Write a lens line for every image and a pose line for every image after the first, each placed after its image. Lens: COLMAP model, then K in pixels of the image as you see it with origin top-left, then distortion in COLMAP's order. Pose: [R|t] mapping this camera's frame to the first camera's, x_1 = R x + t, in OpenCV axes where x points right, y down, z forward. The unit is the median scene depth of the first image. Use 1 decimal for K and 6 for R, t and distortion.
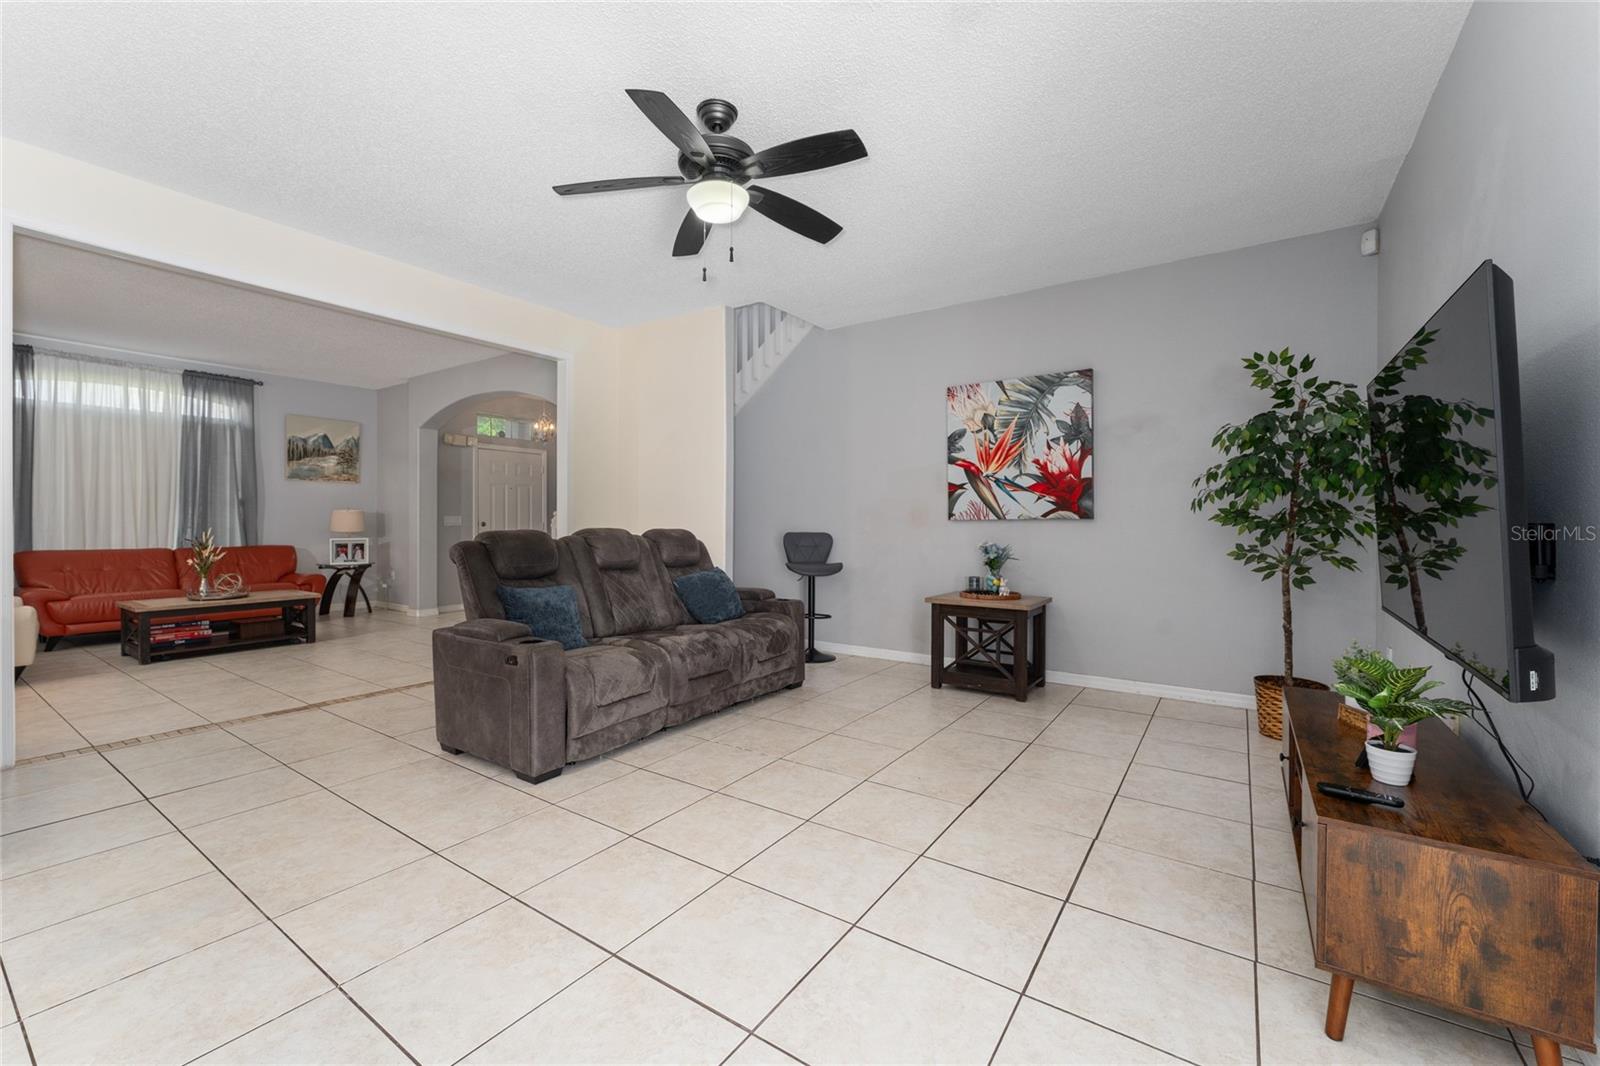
lens RADIAL K [[645.0, 0, 804.2], [0, 645.0, 525.0], [0, 0, 1]] dist [-0.002209, -0.002181]
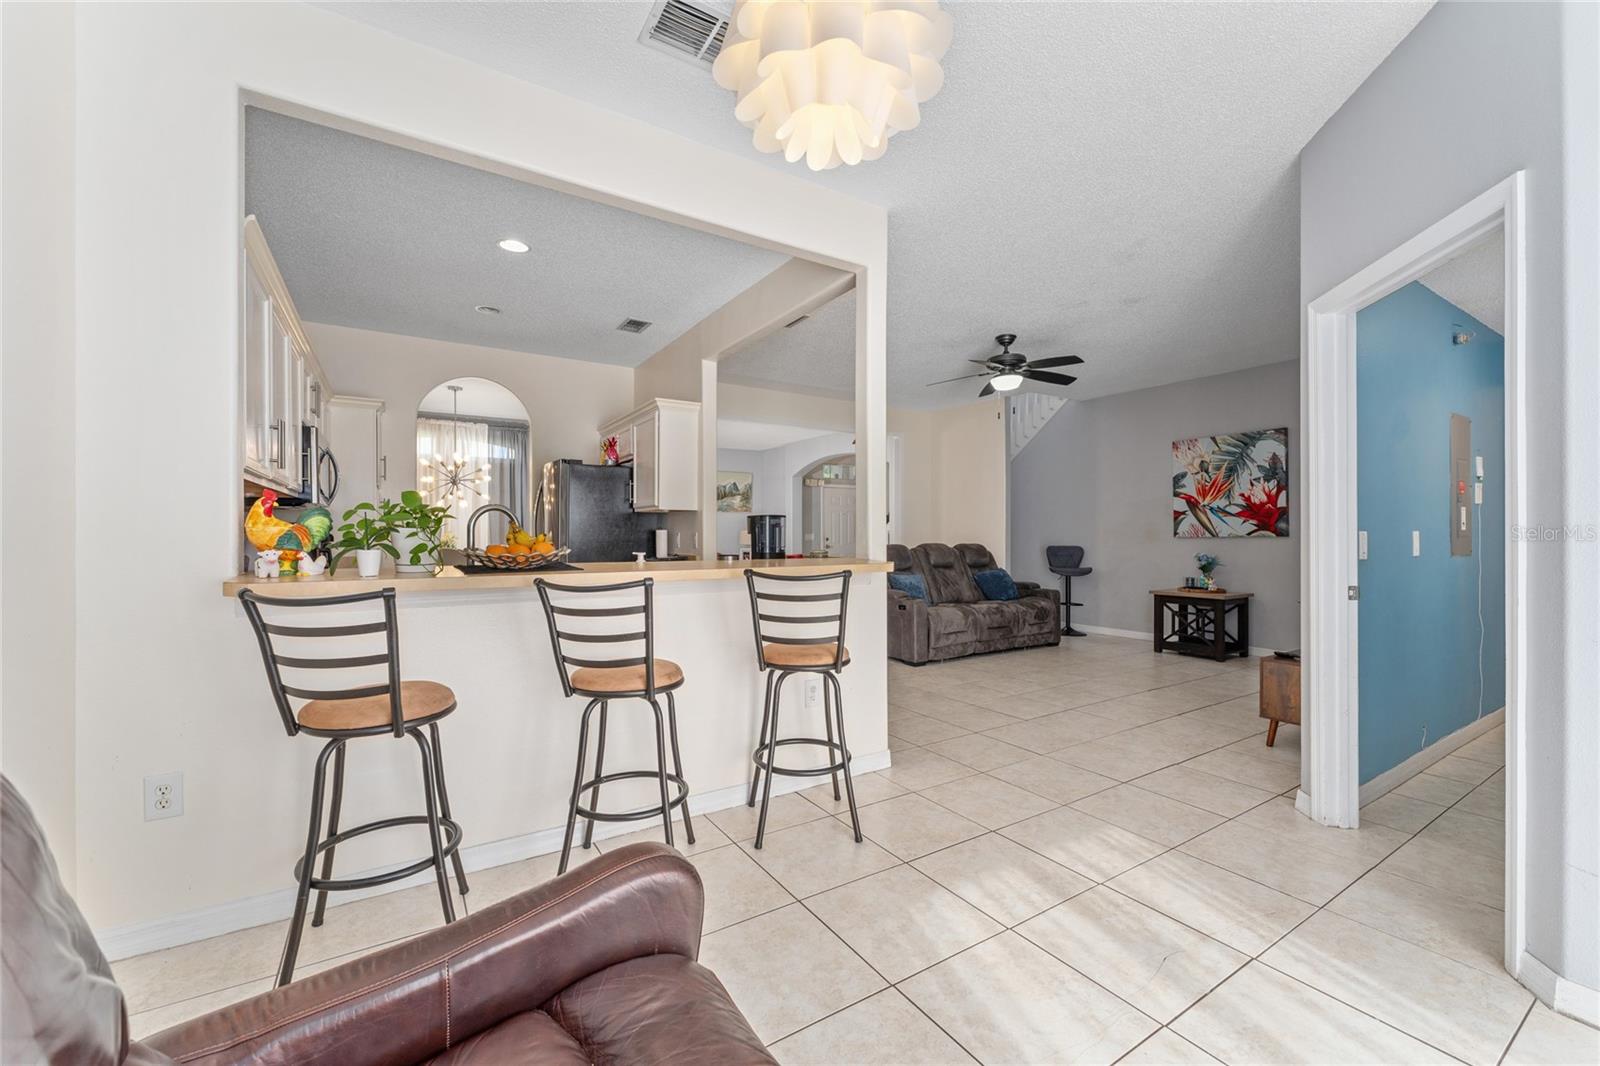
lens RADIAL K [[645.0, 0, 786.5], [0, 645.0, 535.7], [0, 0, 1]] dist [-0.002209, -0.002181]
pose [[0.909239, -0.004053, -0.416255, 0.043889], [0.003548, 0.999992, -0.001985, -0.011471], [0.416260, 0.000328, 0.909246, -0.629689]]
